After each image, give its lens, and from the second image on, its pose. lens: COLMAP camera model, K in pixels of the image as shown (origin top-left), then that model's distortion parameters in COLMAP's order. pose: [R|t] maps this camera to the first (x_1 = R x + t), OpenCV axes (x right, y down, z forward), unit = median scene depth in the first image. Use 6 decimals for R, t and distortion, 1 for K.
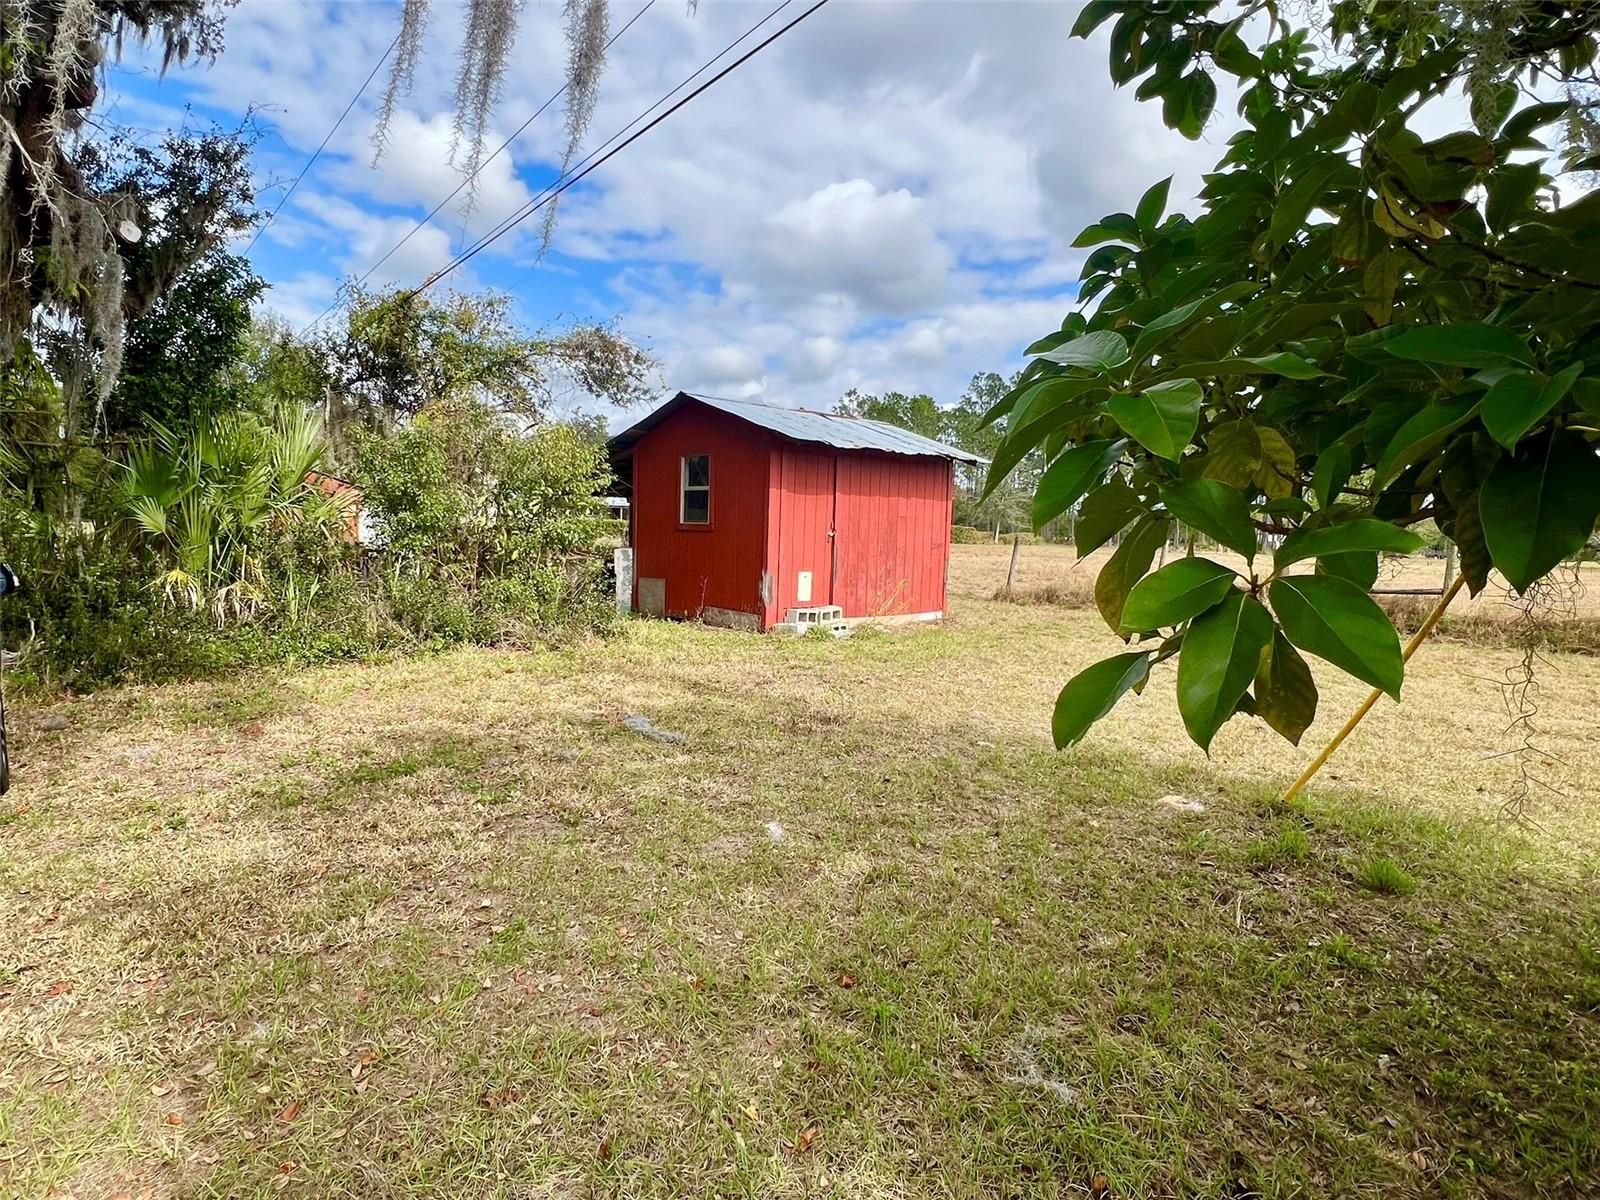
lens RADIAL K [[865.7, 0, 800.0], [0, 865.7, 600.0], [0, 0, 1]] dist [0.002346, 0.000071]
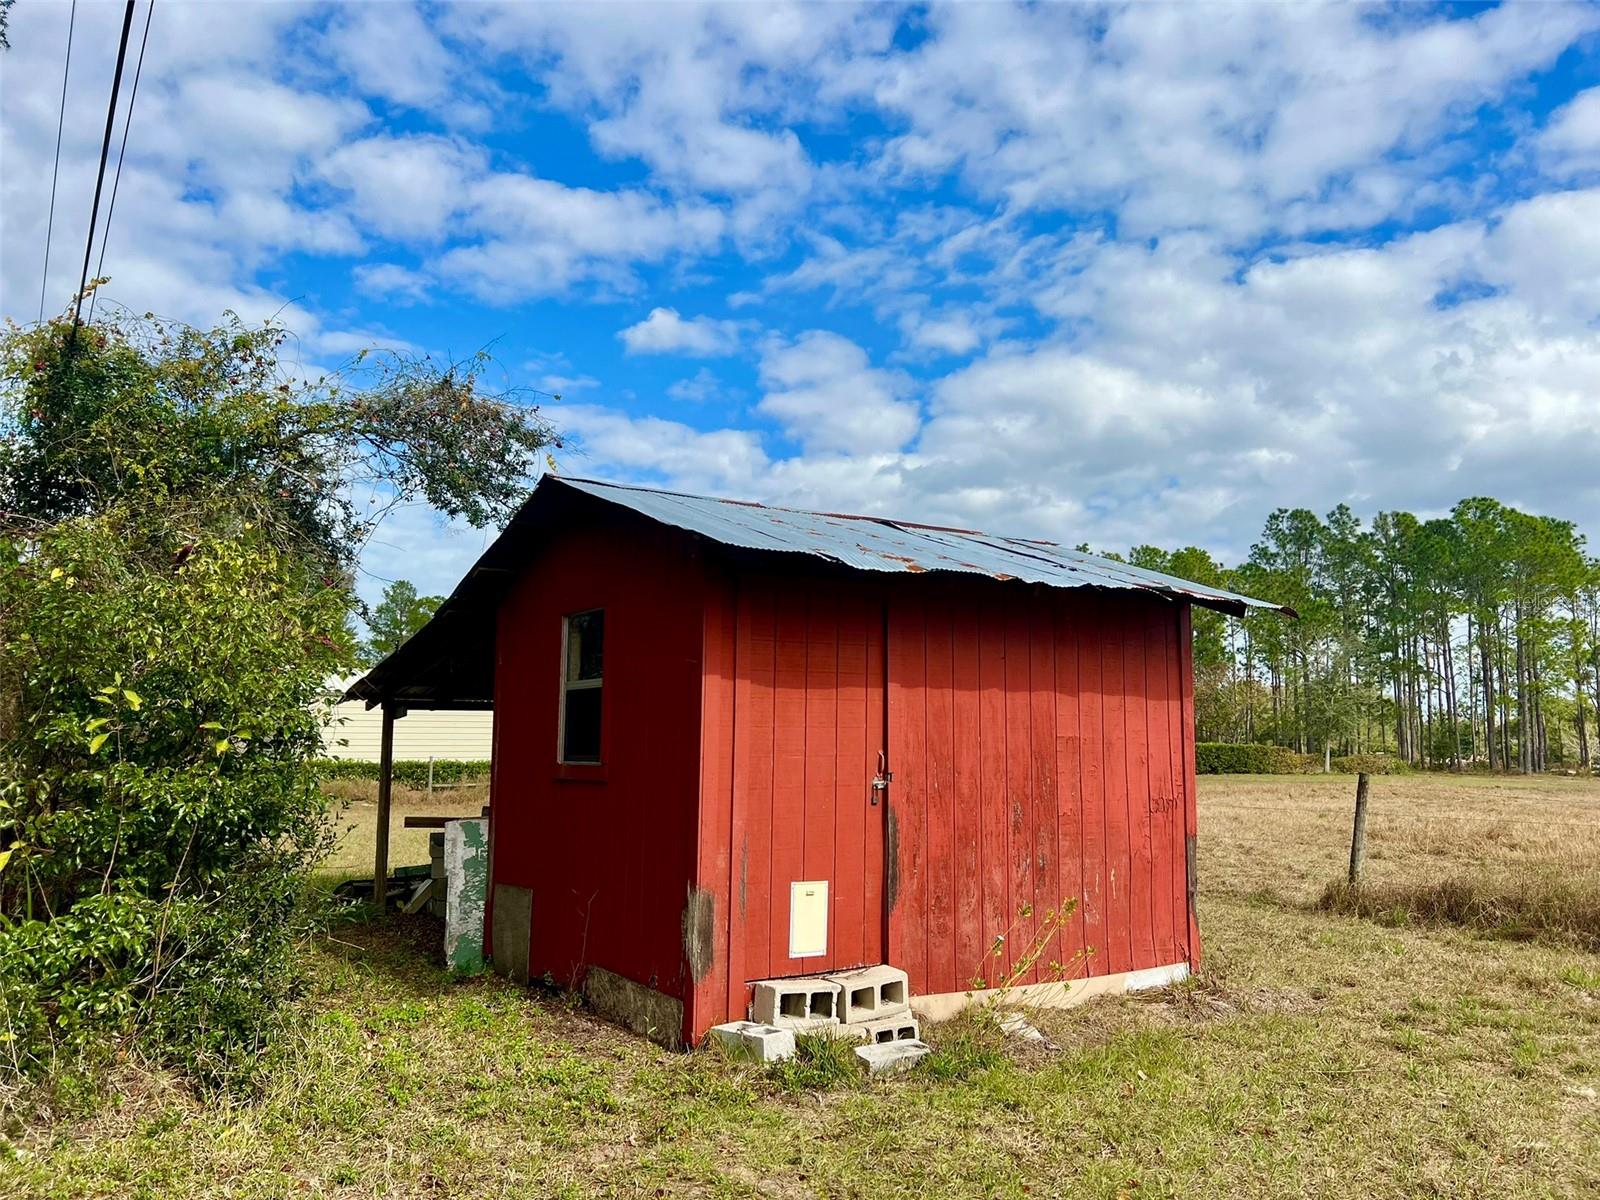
lens RADIAL K [[1296.2, 0, 800.0], [0, 1296.2, 600.0], [0, 0, 1]] dist [0.053134, -0.005903]
pose [[0.987343, -0.038246, -0.153918, 0.092434], [0.006823, 0.979834, -0.199699, -0.037395], [0.158452, 0.196121, 0.967693, 0.361773]]
